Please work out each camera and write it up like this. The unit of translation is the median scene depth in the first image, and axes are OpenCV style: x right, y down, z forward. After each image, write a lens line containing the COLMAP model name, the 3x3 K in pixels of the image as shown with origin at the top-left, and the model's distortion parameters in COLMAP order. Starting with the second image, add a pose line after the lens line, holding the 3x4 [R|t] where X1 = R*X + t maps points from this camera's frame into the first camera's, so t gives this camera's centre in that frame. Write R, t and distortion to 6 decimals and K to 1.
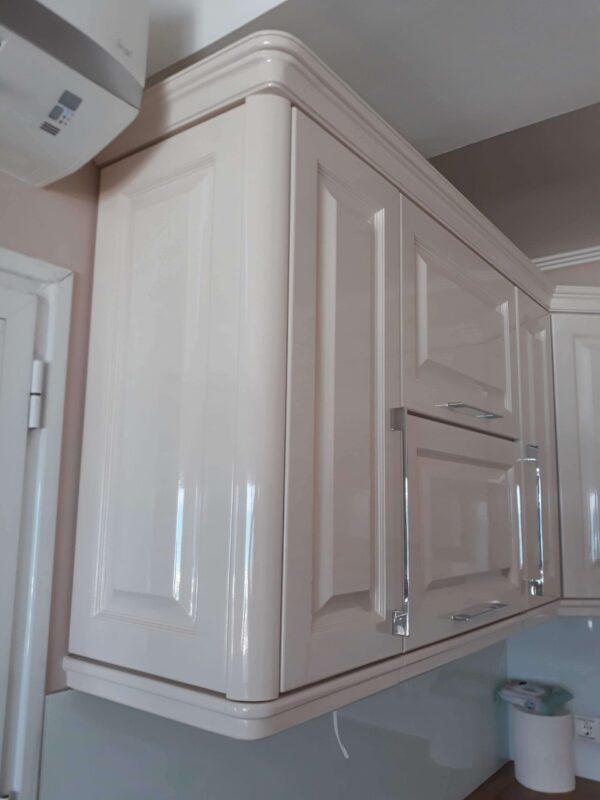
lens RADIAL K [[668.7, 0, 300.0], [0, 668.7, 400.0], [0, 0, 1]] dist [0.003879, 0.008305]
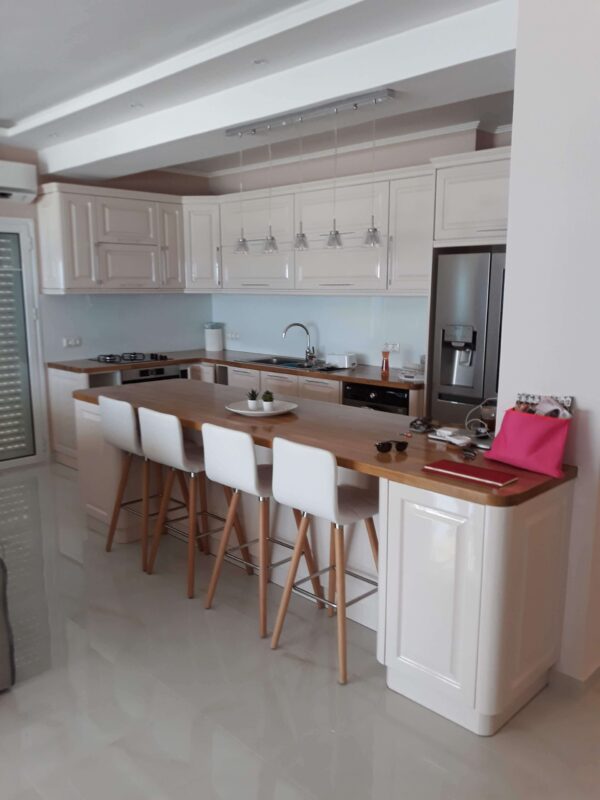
lens RADIAL K [[668.7, 0, 300.0], [0, 668.7, 400.0], [0, 0, 1]] dist [0.003879, 0.008305]
pose [[0.990528, 0.012206, -0.136770, 2.609227], [0.032469, 0.946974, 0.319664, -0.472629], [0.133420, -0.321077, 0.937608, -4.359416]]
